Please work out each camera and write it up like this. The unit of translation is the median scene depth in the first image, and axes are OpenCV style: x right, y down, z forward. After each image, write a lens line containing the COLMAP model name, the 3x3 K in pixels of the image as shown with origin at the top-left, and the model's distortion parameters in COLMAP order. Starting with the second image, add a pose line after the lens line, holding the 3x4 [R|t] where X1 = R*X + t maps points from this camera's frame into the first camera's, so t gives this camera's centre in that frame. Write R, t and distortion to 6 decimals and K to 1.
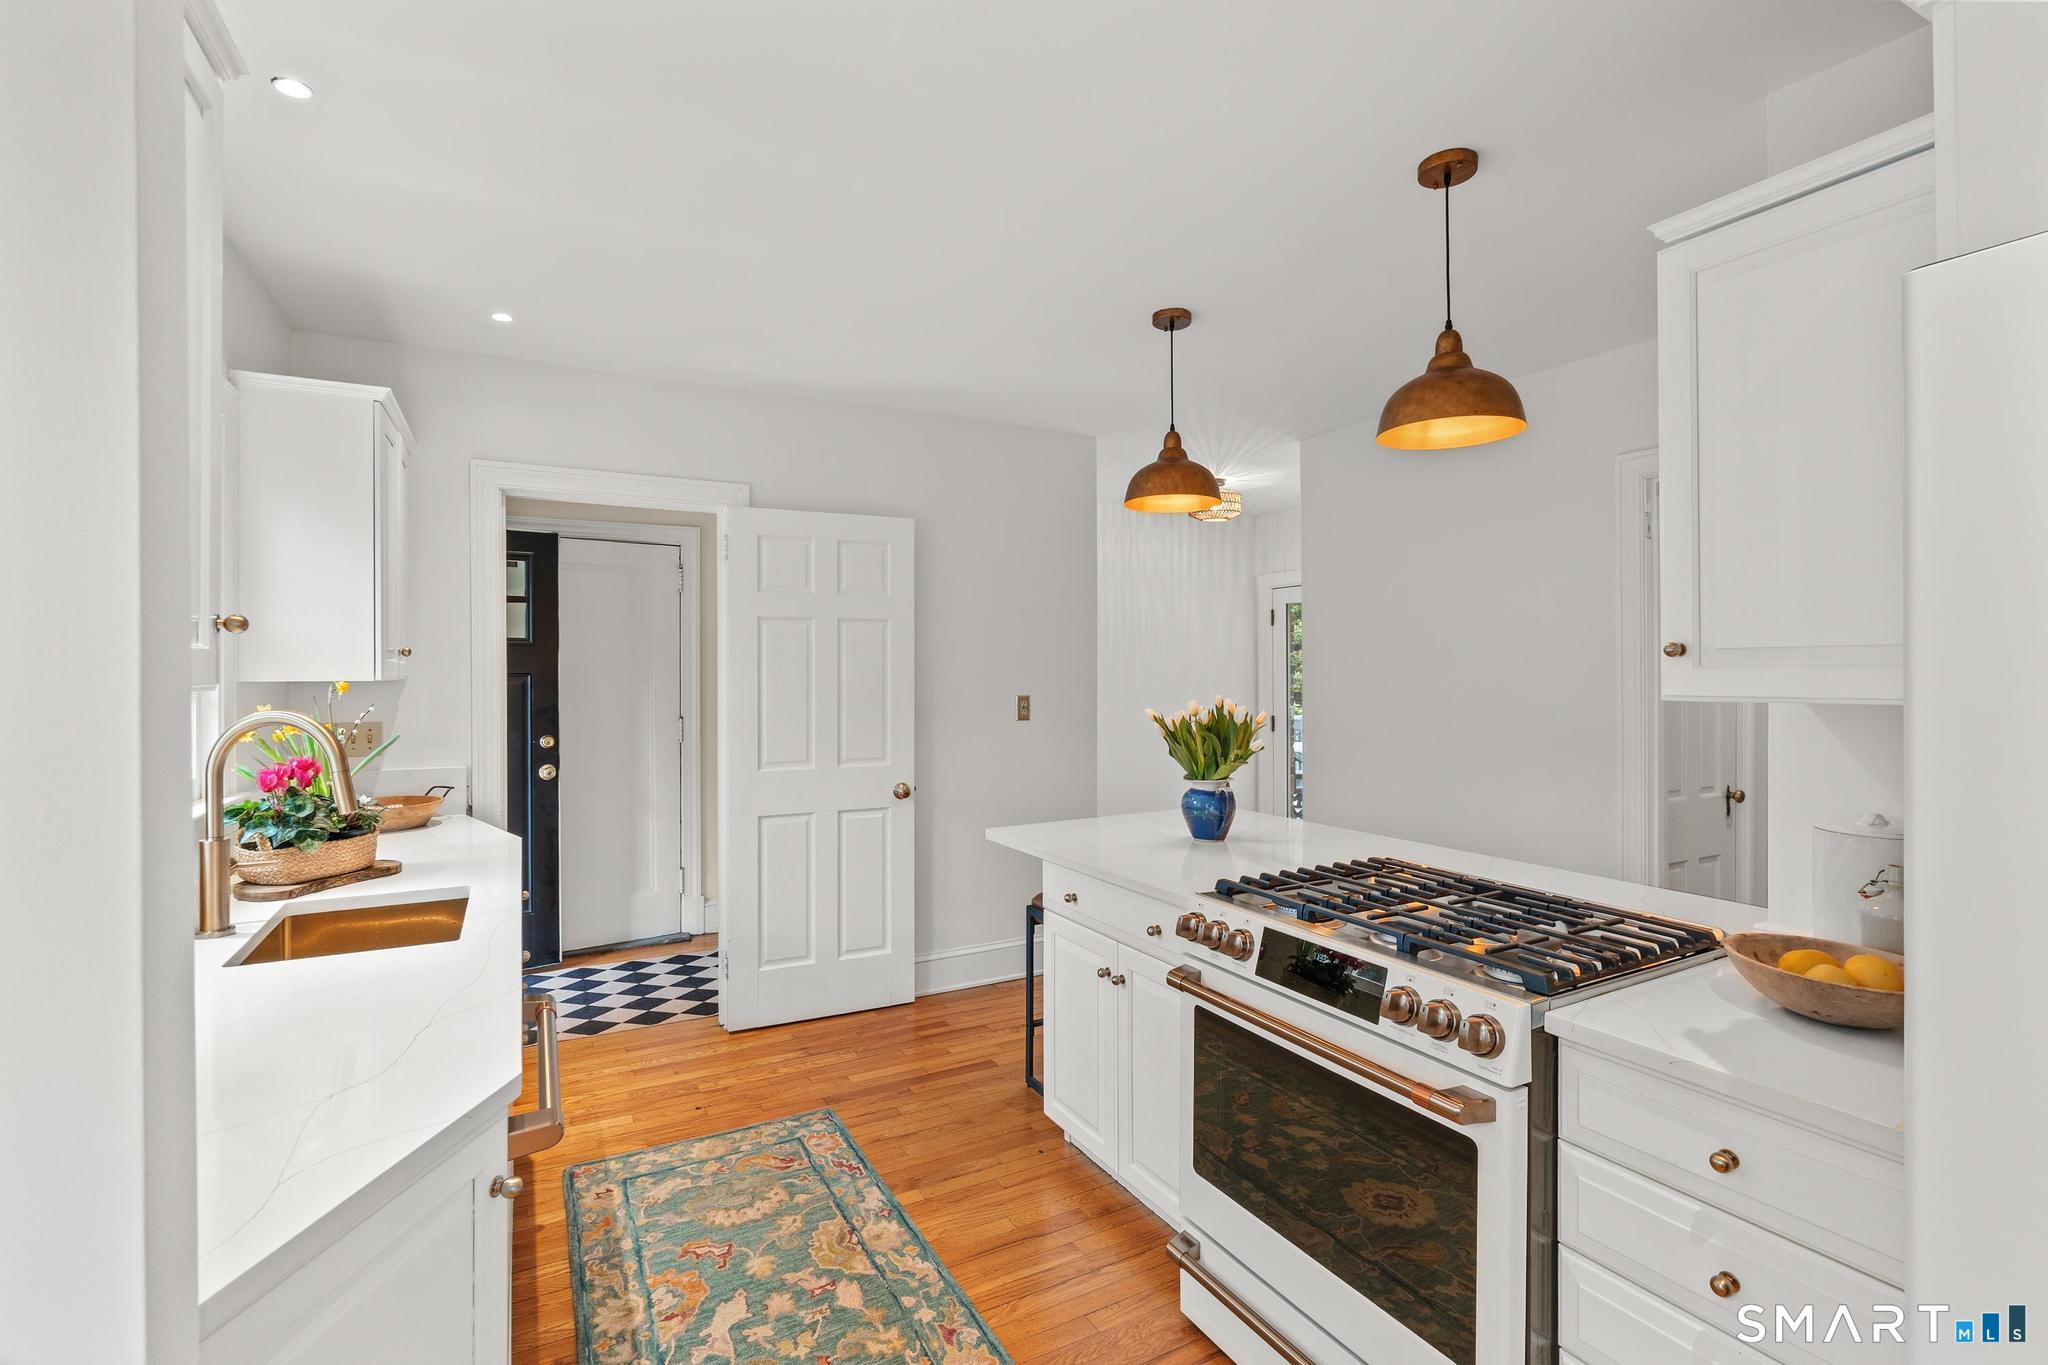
lens RADIAL K [[932.8, 0, 1020.5], [0, 932.8, 678.0], [0, 0, 1]] dist [-0.019739, 0.004363]
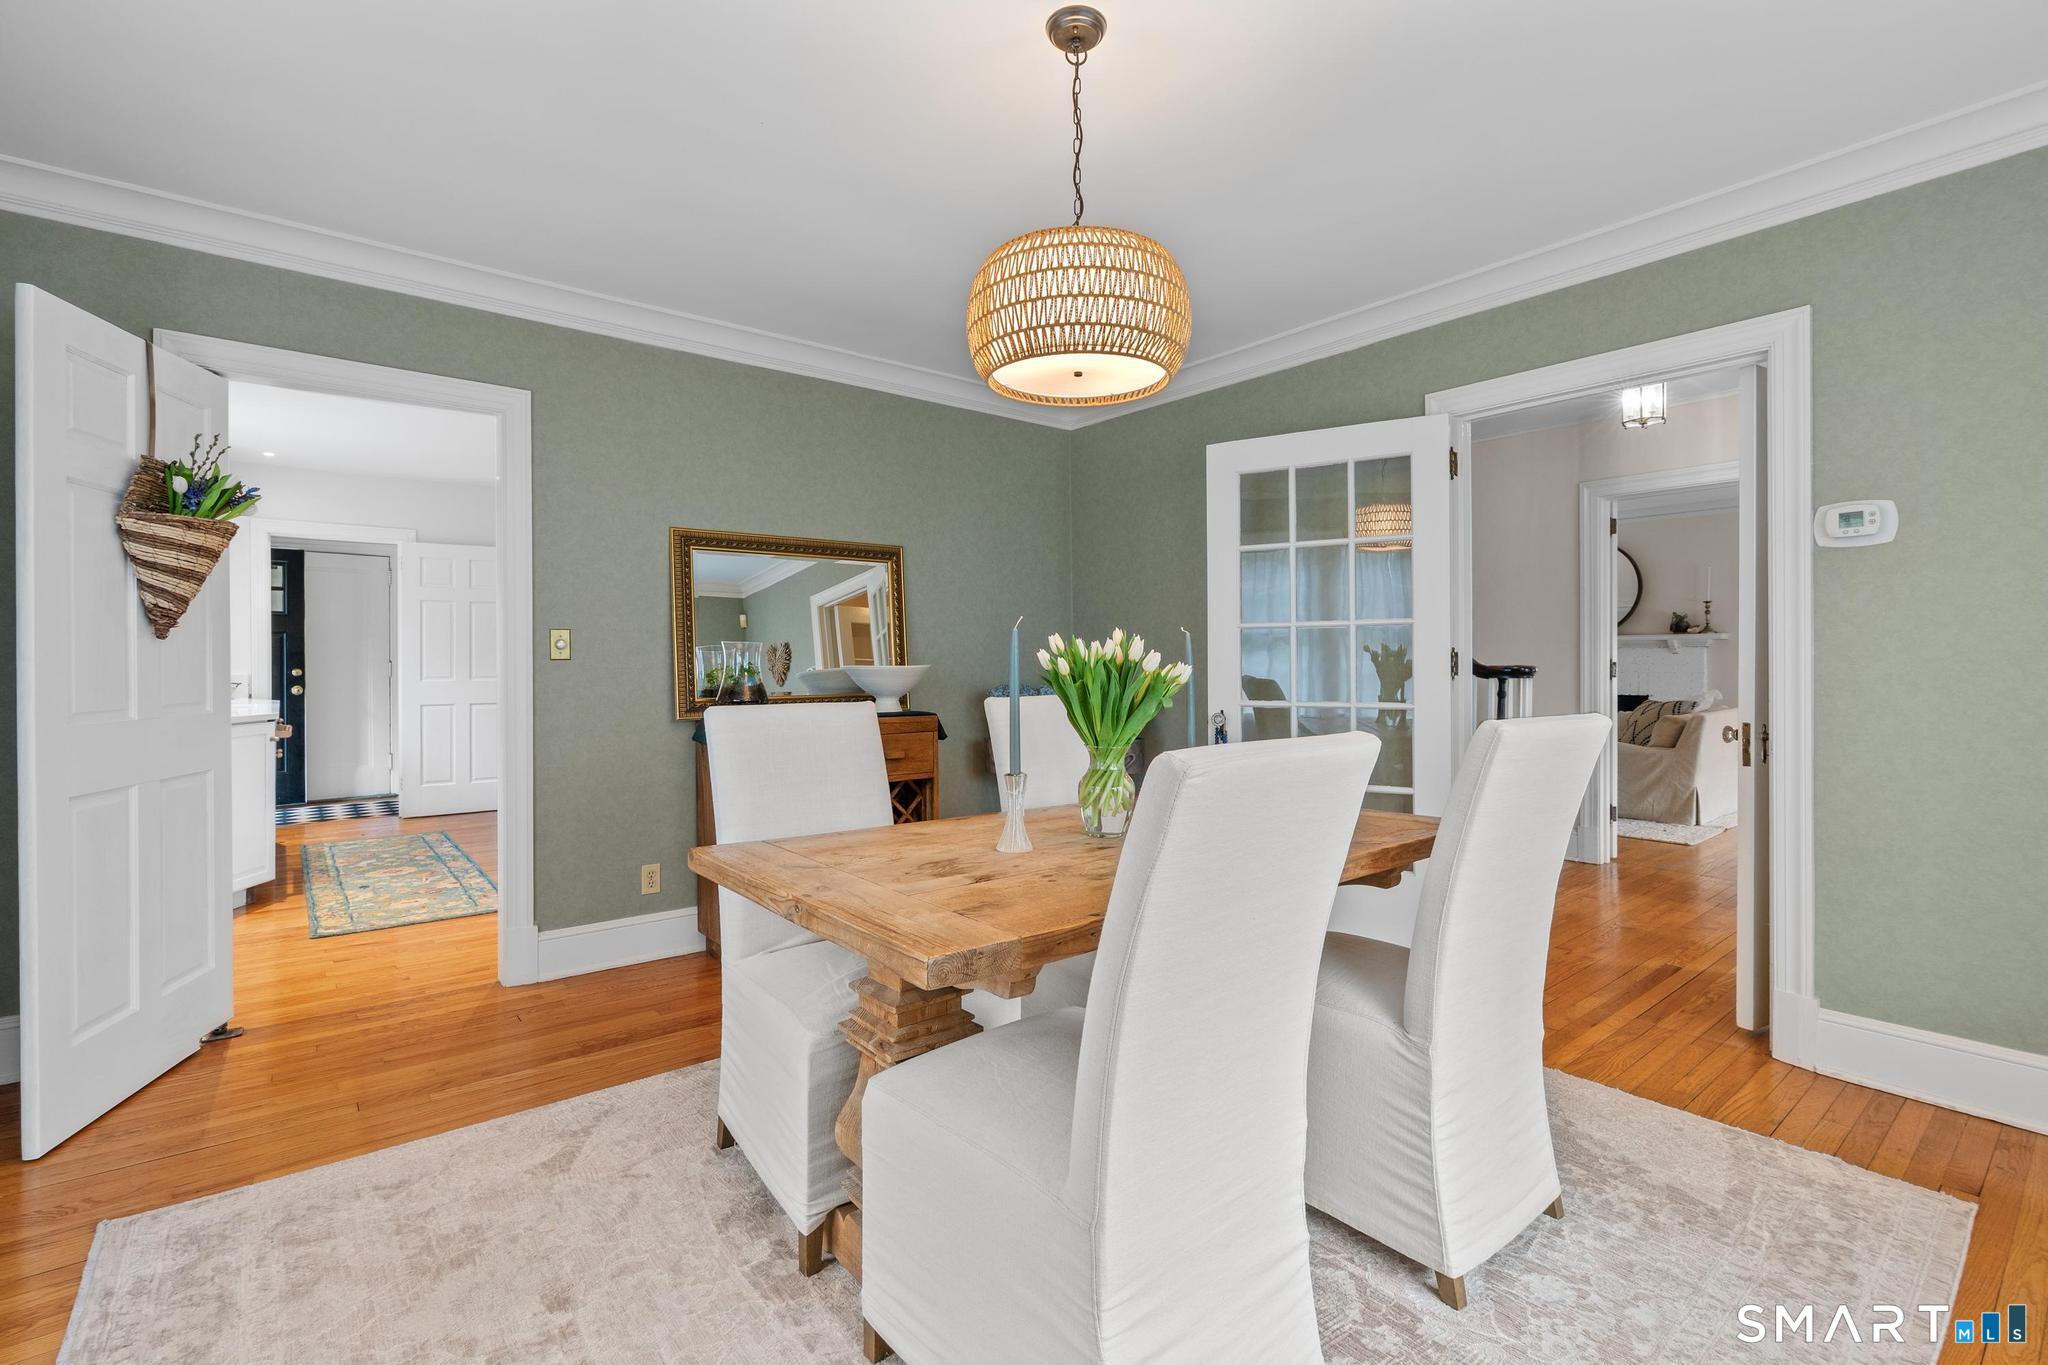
lens RADIAL K [[932.8, 0, 1034.0], [0, 932.8, 673.5], [0, 0, 1]] dist [-0.019739, 0.004363]
pose [[0.981972, 0.000114, 0.189028, 0.508569], [-0.000145, 1.000000, 0.000151, 0.072252], [-0.189028, -0.000176, 0.981972, -0.938829]]
